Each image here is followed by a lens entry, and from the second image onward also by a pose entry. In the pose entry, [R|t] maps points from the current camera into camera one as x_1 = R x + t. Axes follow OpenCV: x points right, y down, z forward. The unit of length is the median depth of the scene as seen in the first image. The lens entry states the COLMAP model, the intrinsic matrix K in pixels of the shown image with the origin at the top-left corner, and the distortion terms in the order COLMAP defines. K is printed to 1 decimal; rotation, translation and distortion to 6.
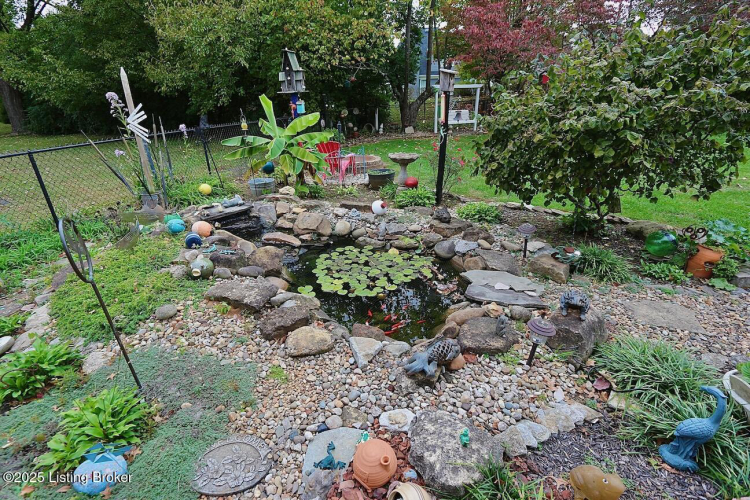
lens RADIAL K [[341.9, 0, 370.1], [0, 341.9, 237.8], [0, 0, 1]] dist [-0.015131, -0.000021]
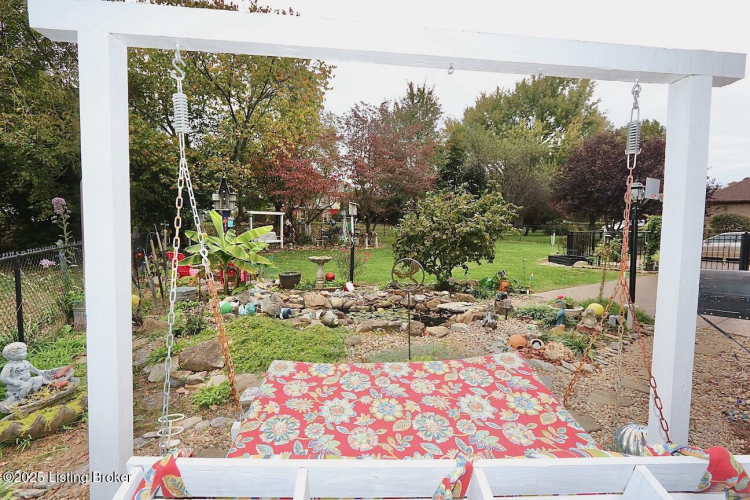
lens RADIAL K [[341.9, 0, 370.1], [0, 341.9, 237.8], [0, 0, 1]] dist [-0.015131, -0.000021]
pose [[0.764369, 0.006459, 0.644747, -0.963802], [0.216966, 0.939061, -0.266628, 0.136754], [-0.607178, 0.343691, 0.716388, -0.184065]]
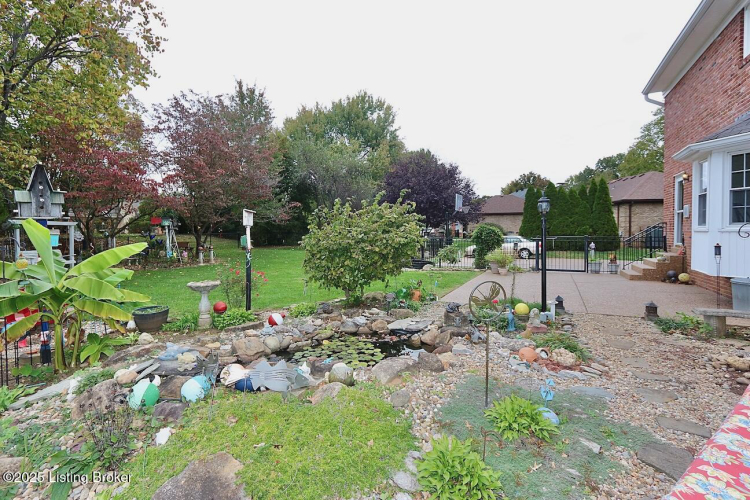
lens RADIAL K [[341.9, 0, 370.1], [0, 341.9, 237.8], [0, 0, 1]] dist [-0.015131, -0.000021]
pose [[0.325866, 0.009914, 0.945364, -1.060523], [0.357878, 0.924240, -0.133052, -0.089586], [-0.875063, 0.381682, 0.297630, 0.346047]]
